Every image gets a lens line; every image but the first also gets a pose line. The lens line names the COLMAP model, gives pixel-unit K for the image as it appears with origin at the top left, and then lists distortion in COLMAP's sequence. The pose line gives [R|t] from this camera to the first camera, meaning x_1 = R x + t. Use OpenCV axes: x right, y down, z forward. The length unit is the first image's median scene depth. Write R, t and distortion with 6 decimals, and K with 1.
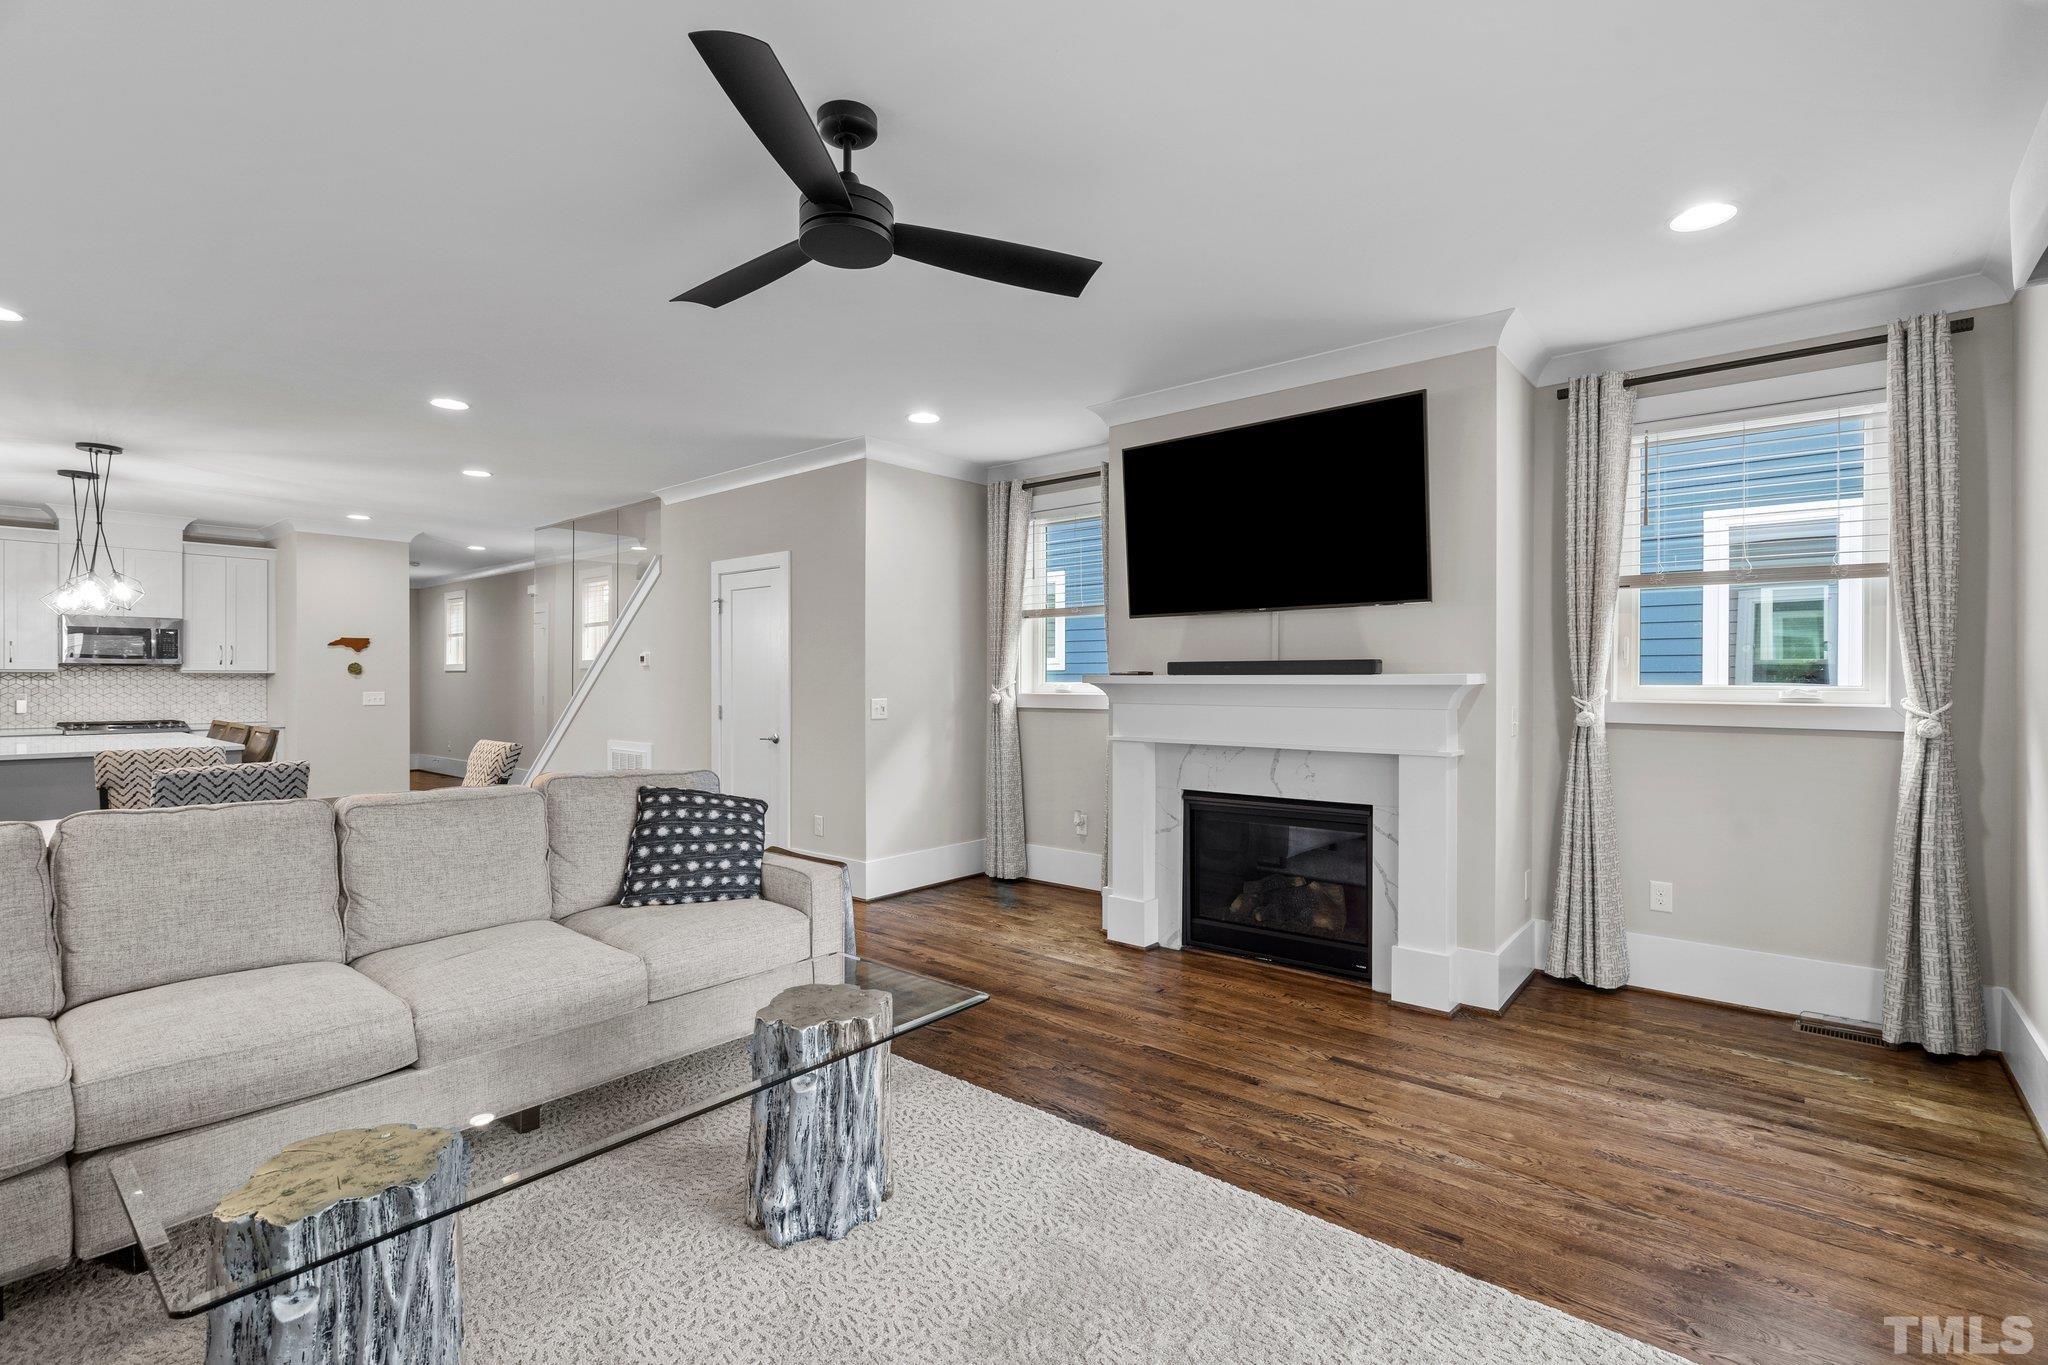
lens RADIAL K [[940.3, 0, 1022.4], [0, 940.3, 686.1], [0, 0, 1]] dist [-0.003234, 0.001291]
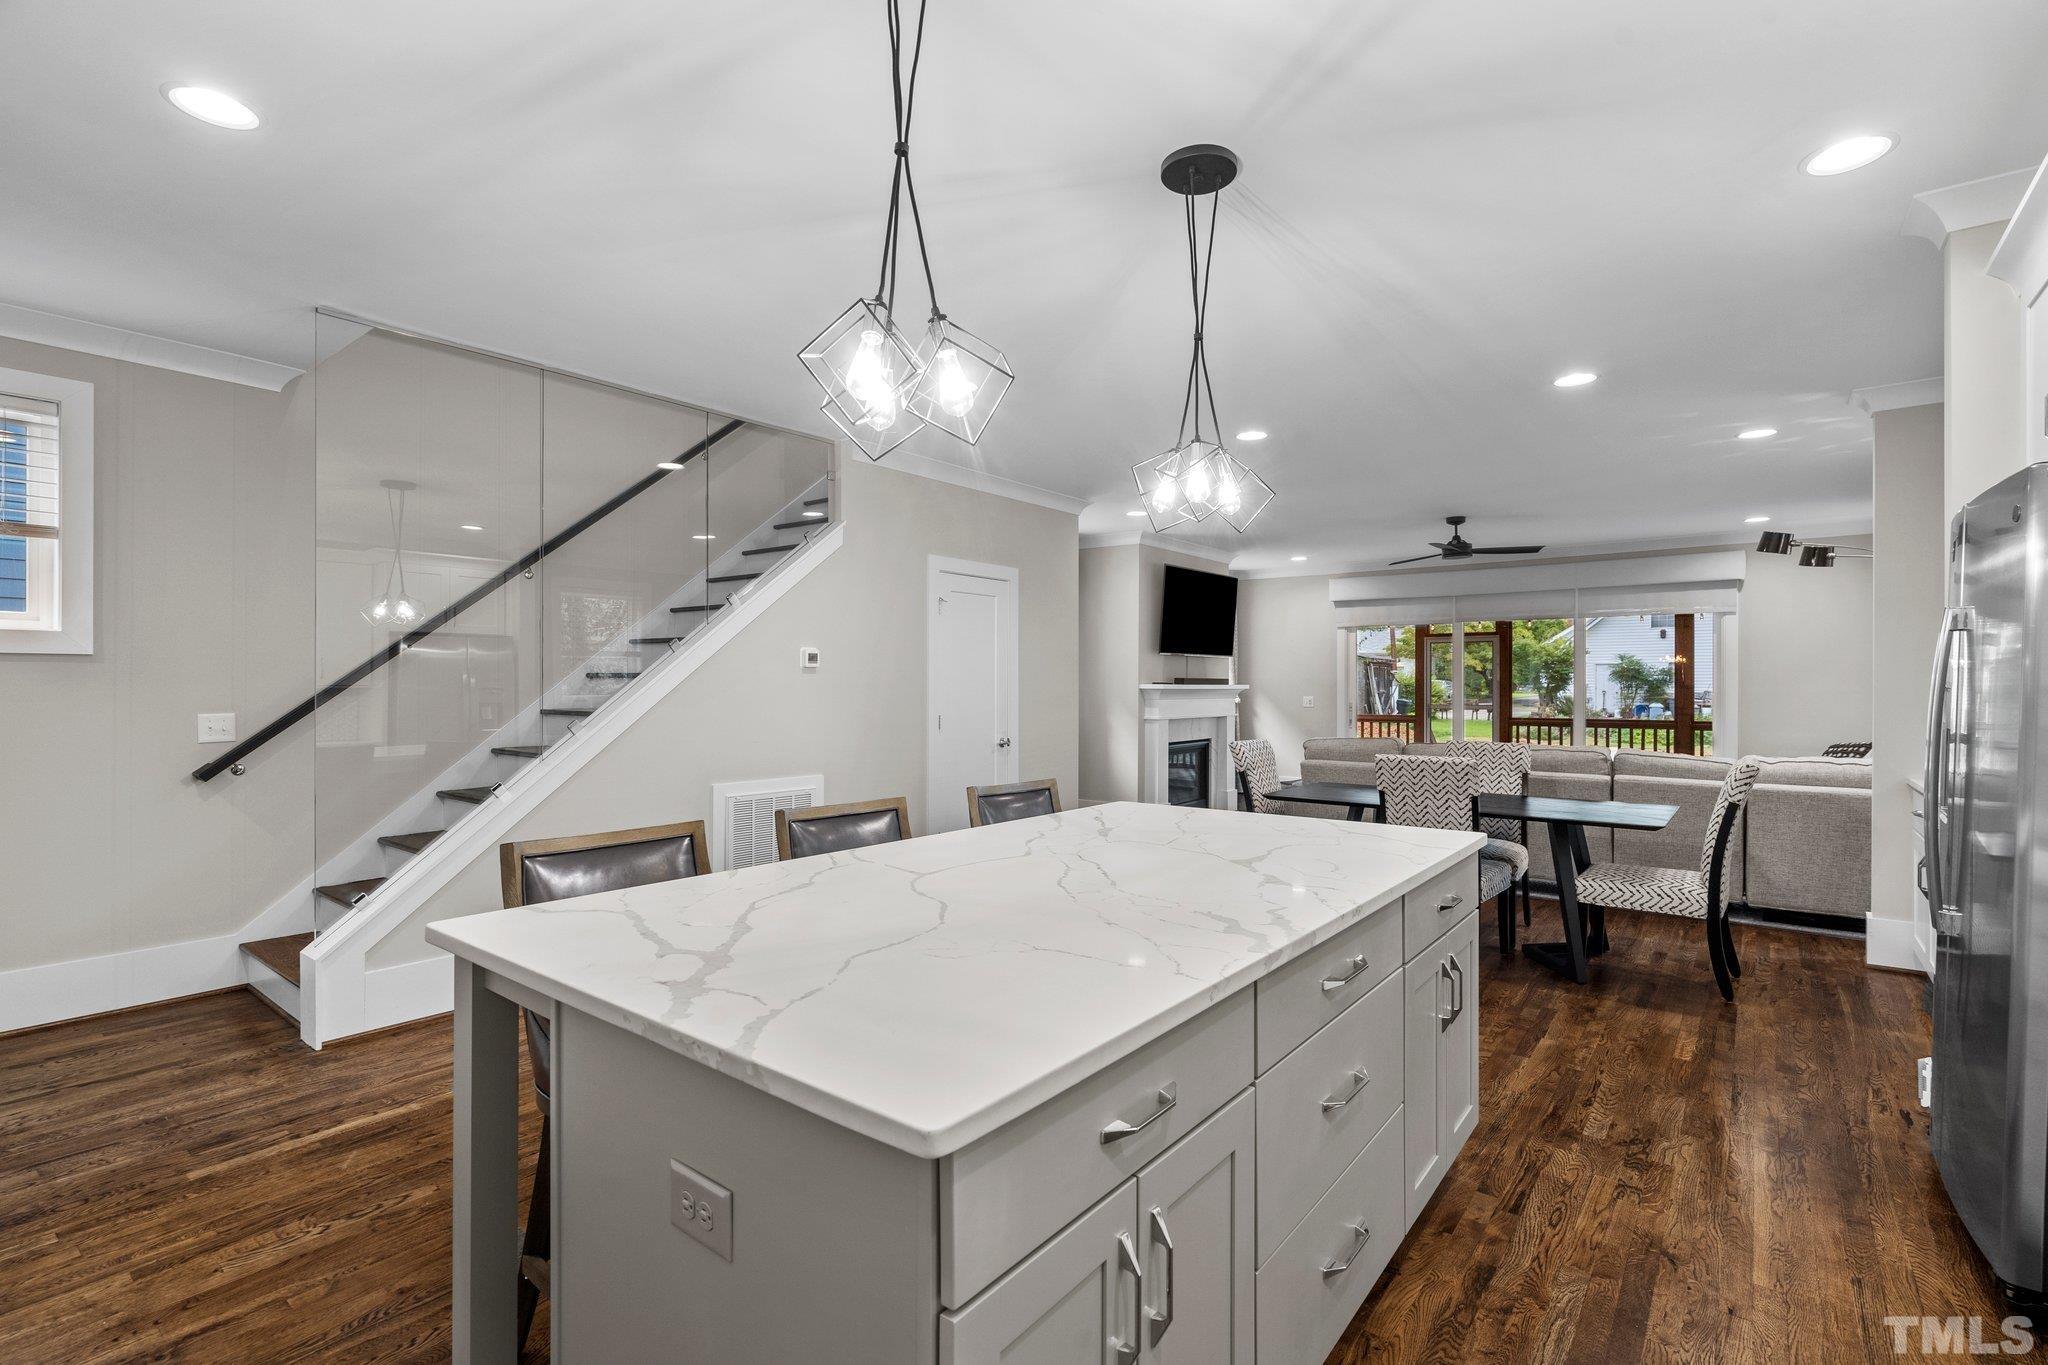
lens RADIAL K [[935.7, 0, 1031.6], [0, 935.7, 686.6], [0, 0, 1]] dist [0.001114, -0.000182]
pose [[-0.044887, -0.001849, 0.998990, -1.931237], [0.003992, 0.999990, 0.002031, -0.012700], [-0.998984, 0.004079, -0.044879, 1.491682]]
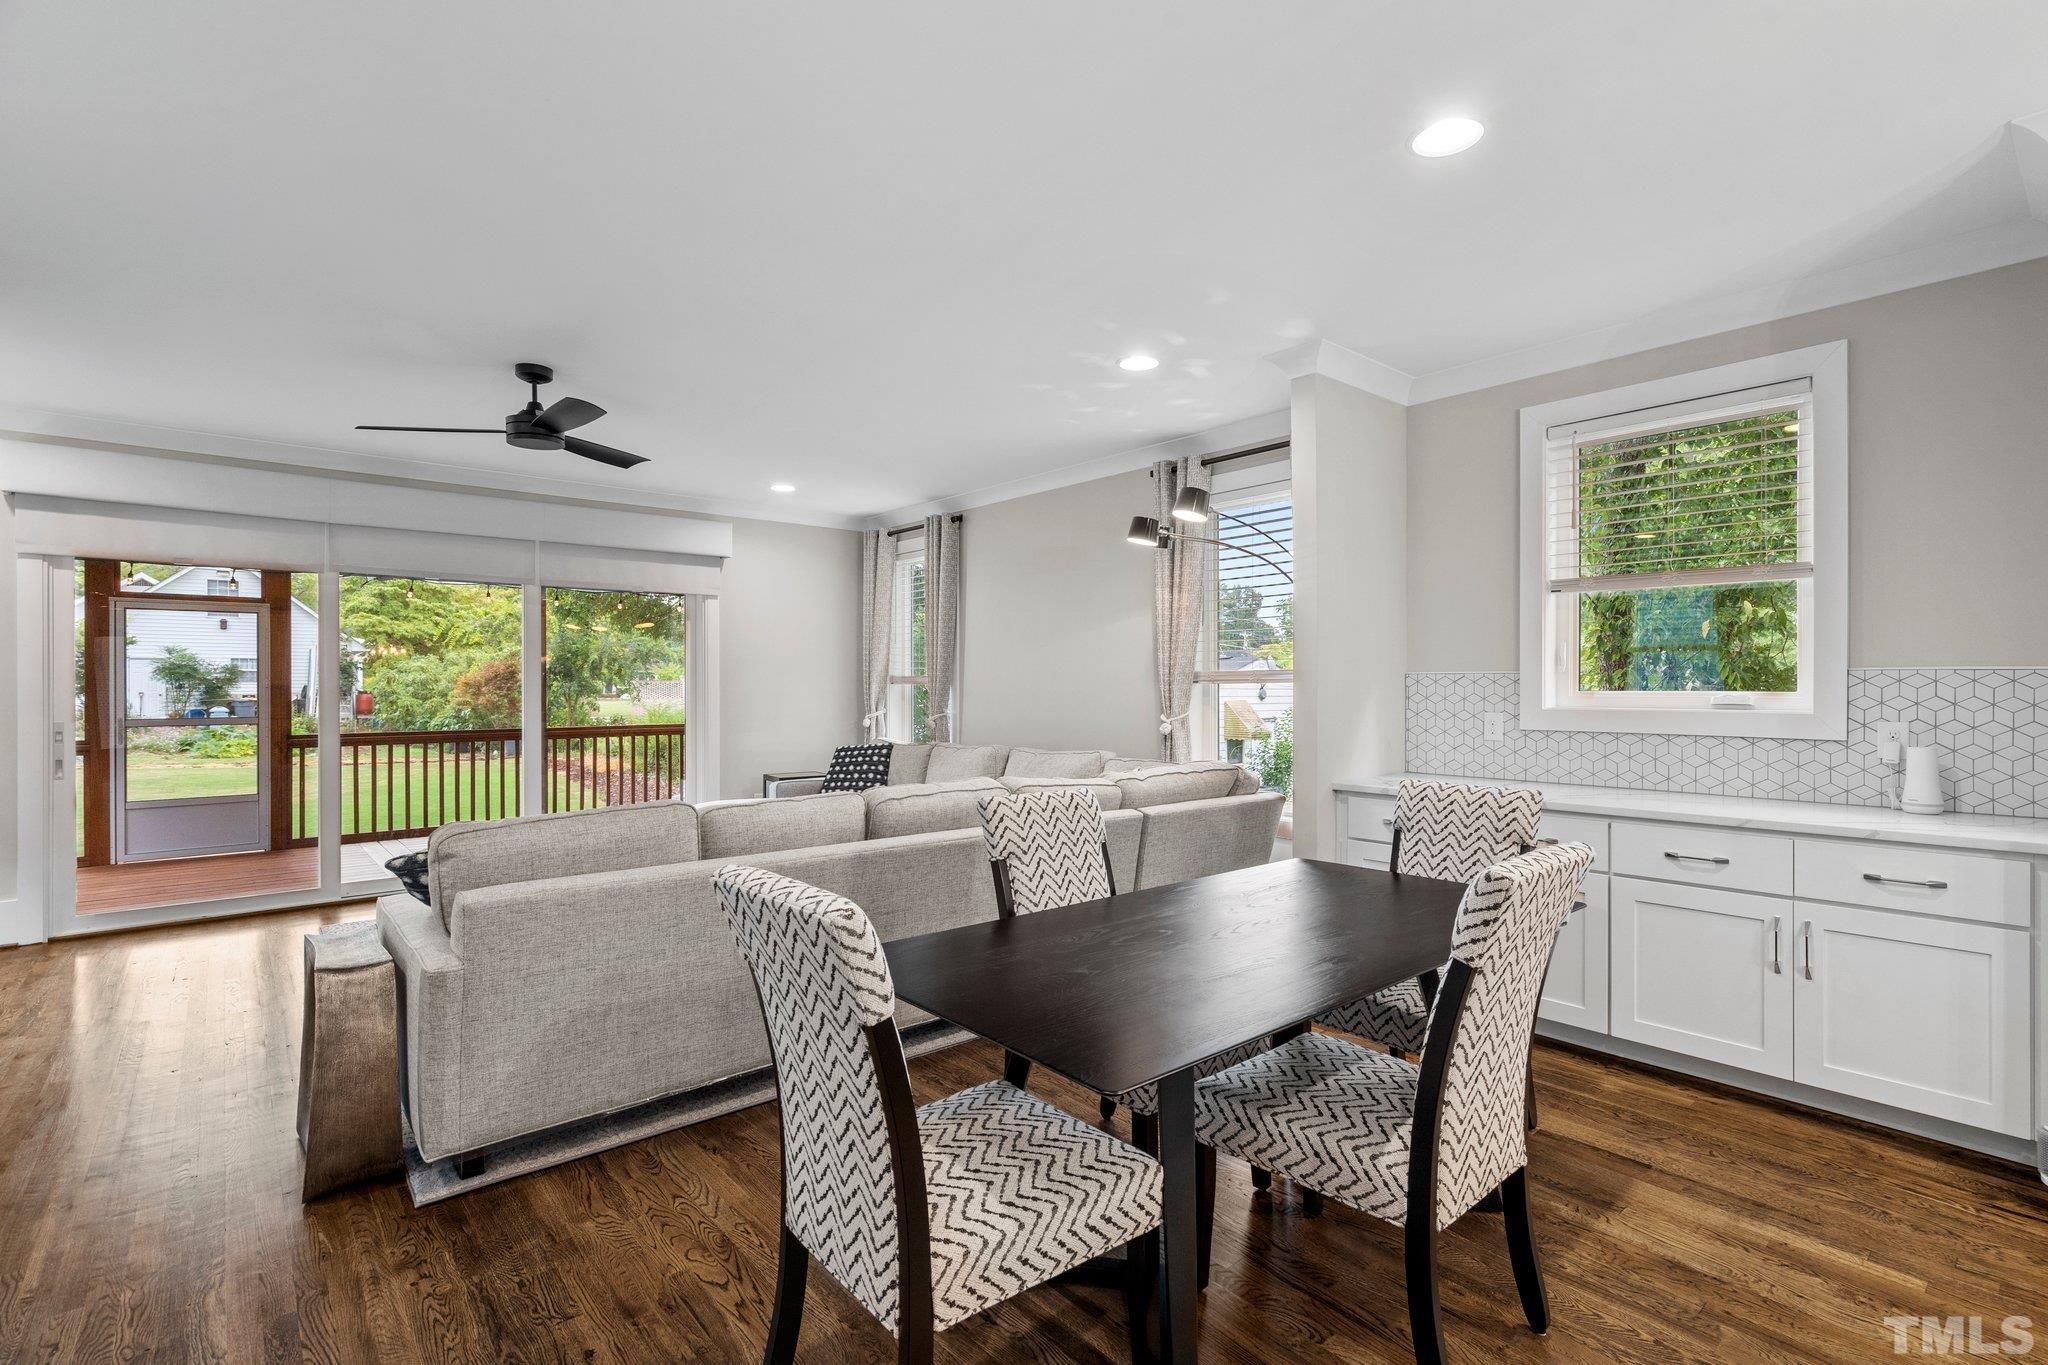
lens RADIAL K [[934.1, 0, 1024.0], [0, 934.1, 682.5], [0, 0, 1]] dist [-0.003500, -0.000311]
pose [[-0.987519, 0.001387, 0.157495, -0.775508], [0.001700, 0.999997, 0.001857, -0.009900], [-0.157492, 0.002101, -0.987518, 1.458216]]
